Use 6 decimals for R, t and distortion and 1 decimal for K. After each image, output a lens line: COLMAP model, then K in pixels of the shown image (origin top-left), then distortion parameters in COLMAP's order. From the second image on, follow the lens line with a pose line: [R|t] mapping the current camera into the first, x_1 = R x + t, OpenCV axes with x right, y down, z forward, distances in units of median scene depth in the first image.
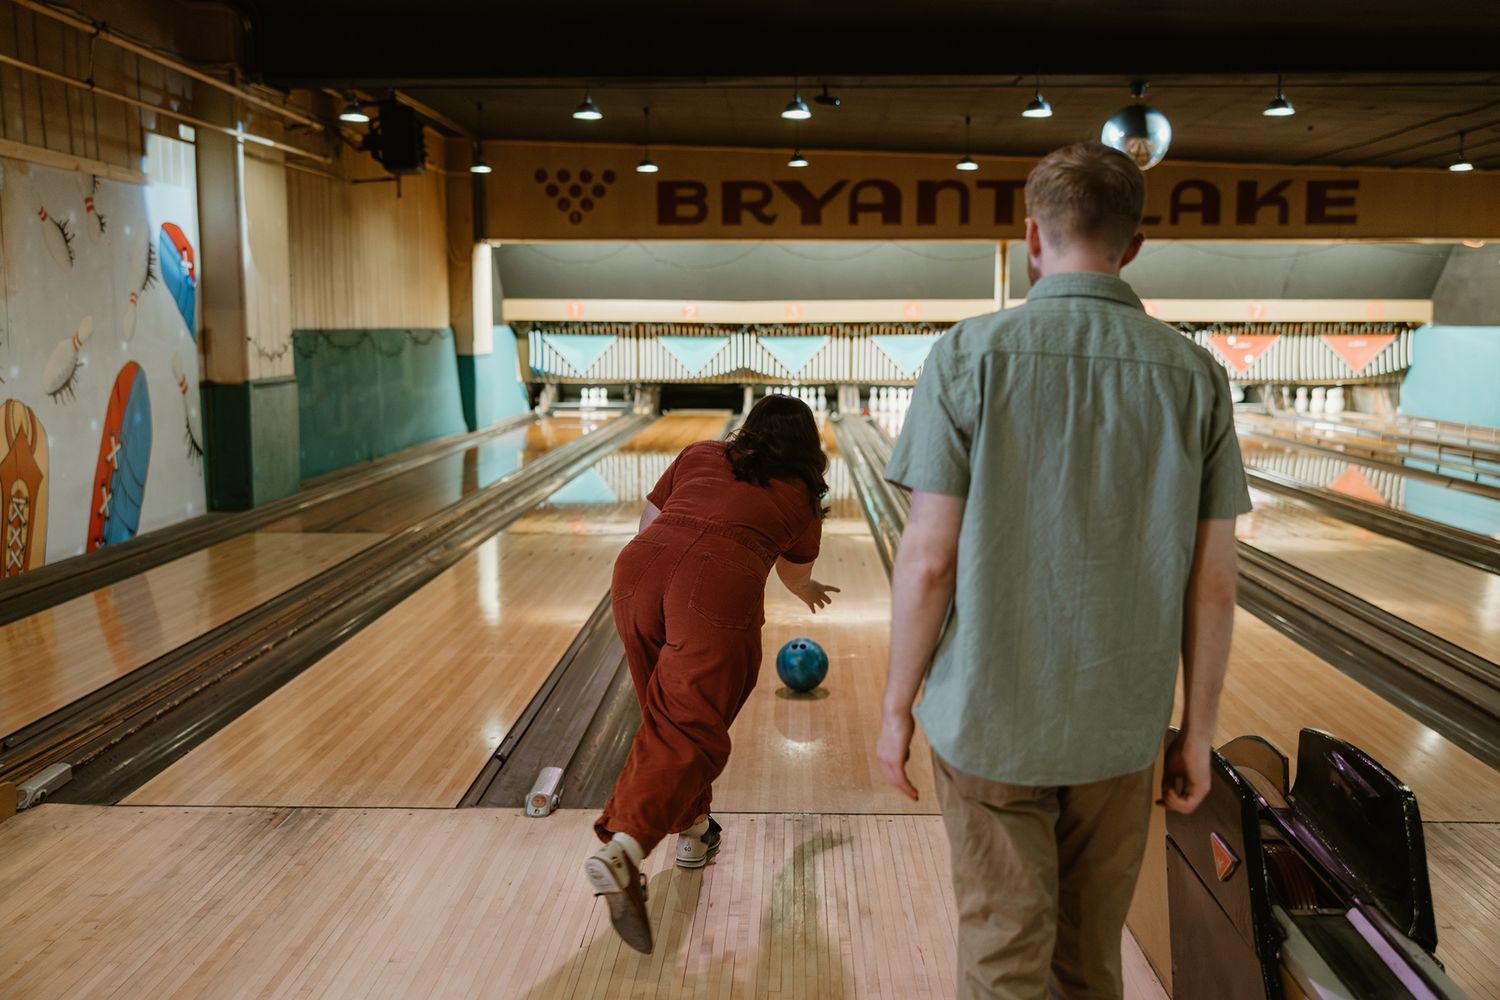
lens RADIAL K [[1272.8, 0, 749.8], [0, 1272.8, 468.7], [0, 0, 1]] dist [0.009127, -0.007635]
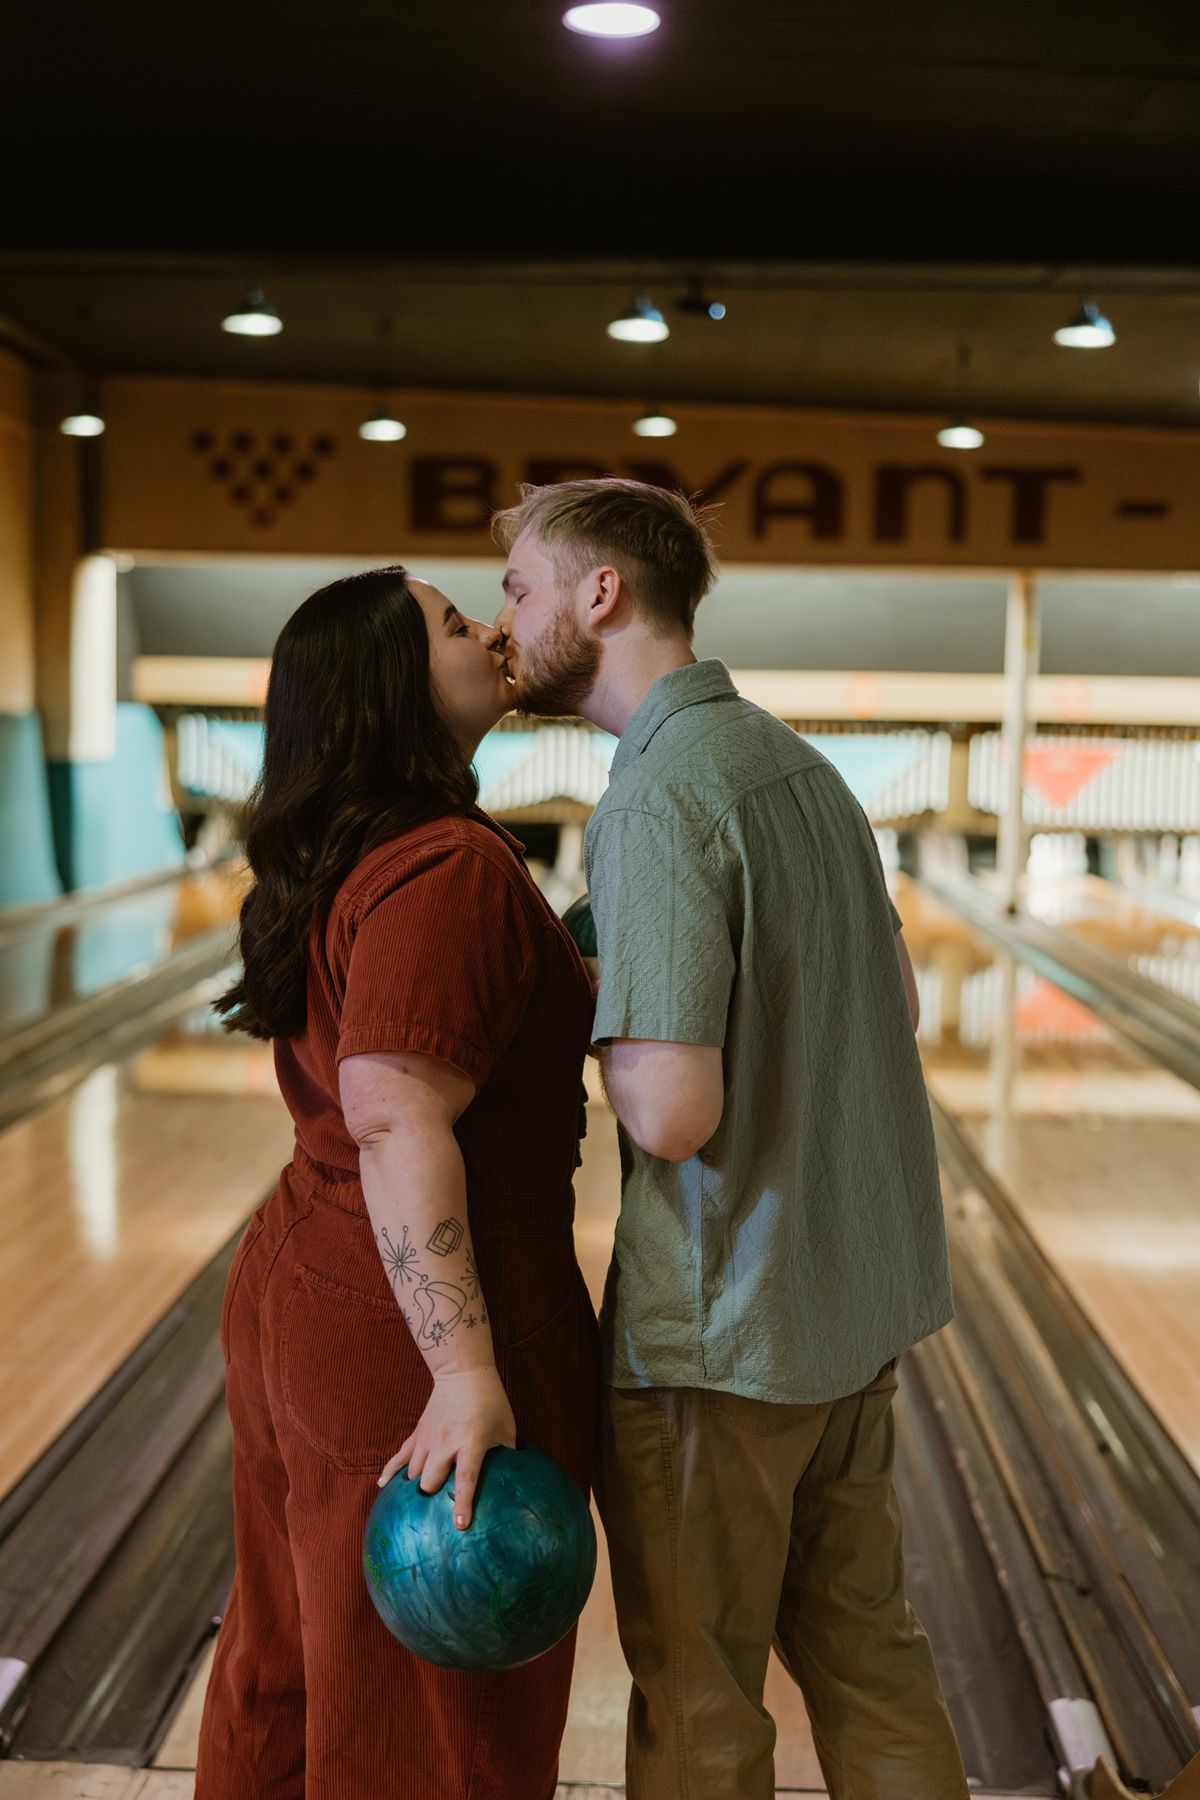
lens RADIAL K [[2220.1, 0, 600.0], [0, 2220.1, 900.0], [0, 0, 1]] dist [0.011308, -0.007899]
pose [[0.999786, 0.019811, 0.005939, 0.018711], [-0.019630, 0.999382, -0.029154, -0.008419], [-0.006513, 0.029031, 0.999557, 0.062607]]
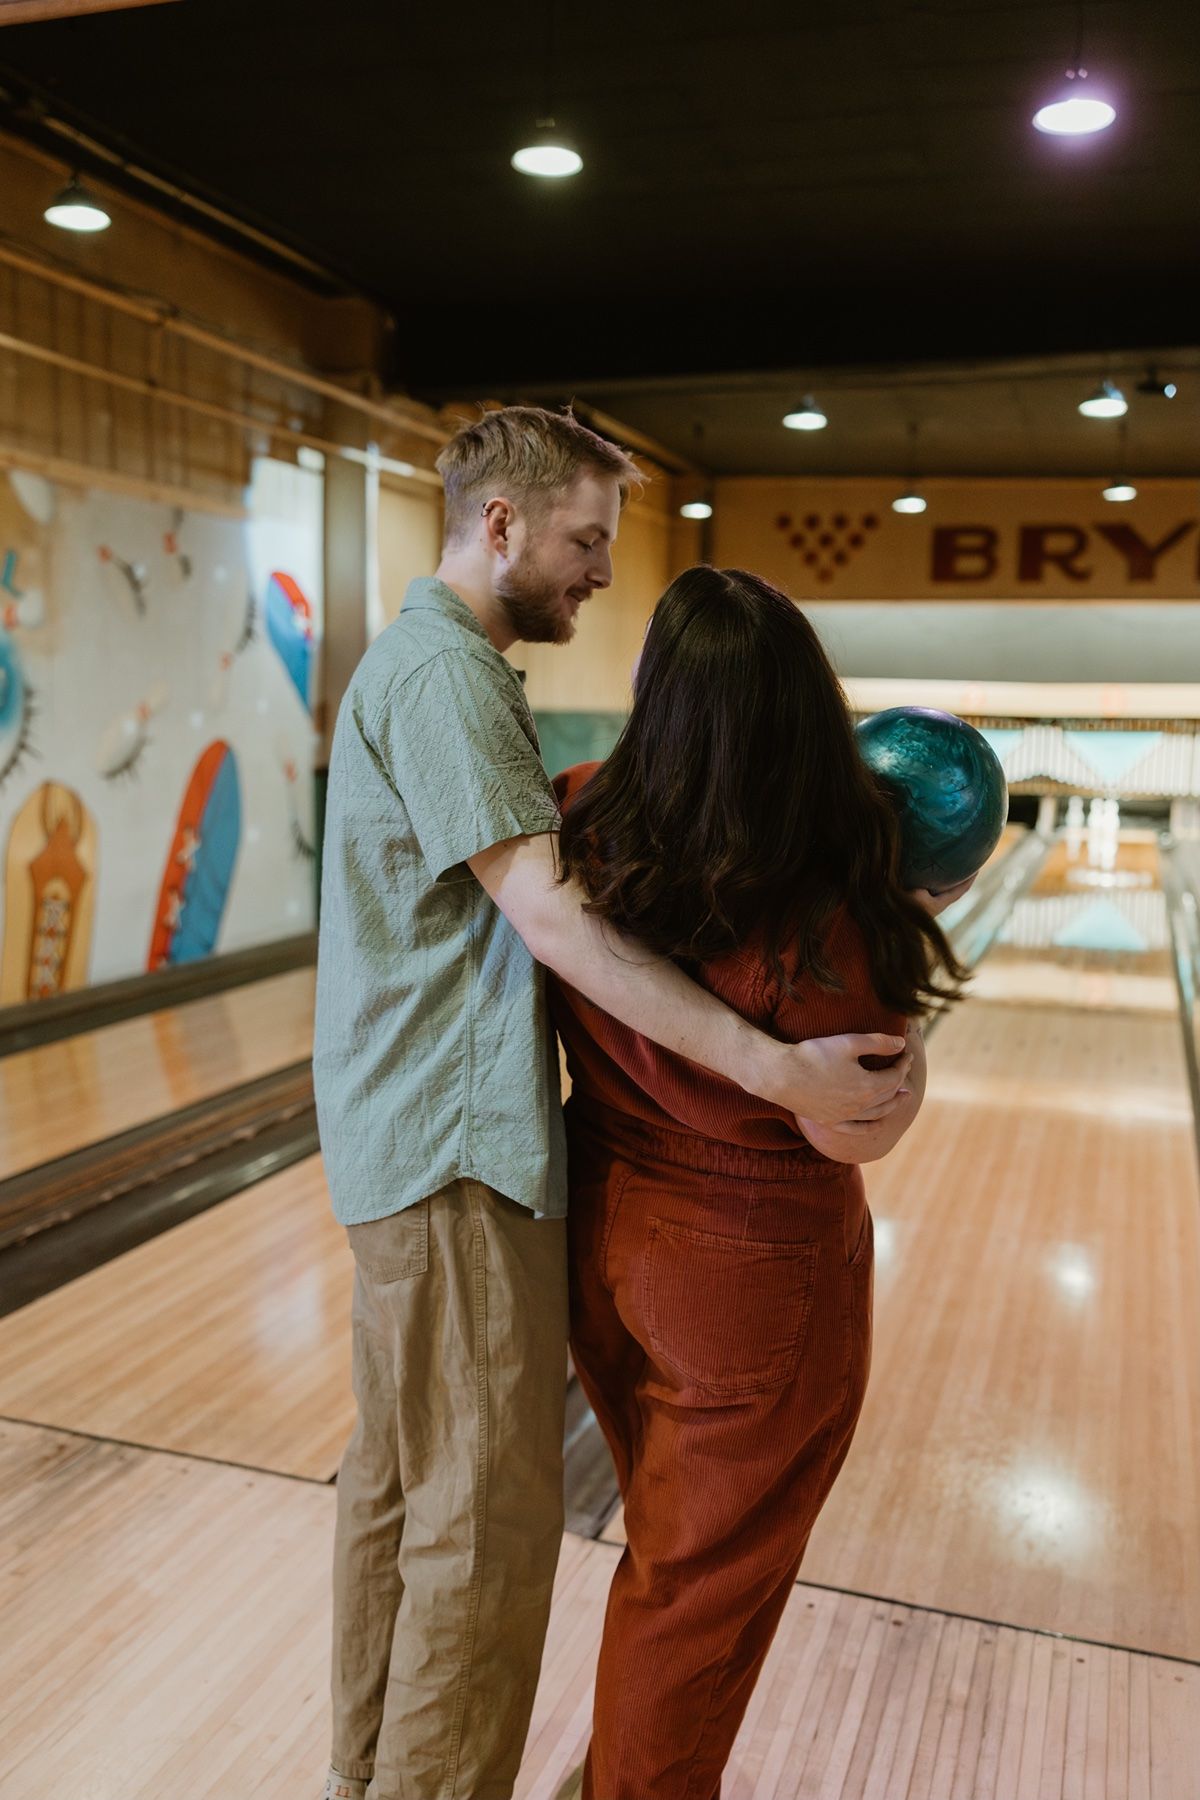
lens RADIAL K [[1527.4, 0, 600.0], [0, 1527.4, 900.0], [0, 0, 1]] dist [0.009127, -0.007635]
pose [[0.956175, 0.054582, -0.287662, 0.027931], [-0.052331, 0.998509, 0.015517, -0.008162], [0.288081, 0.000217, 0.957606, 0.116980]]
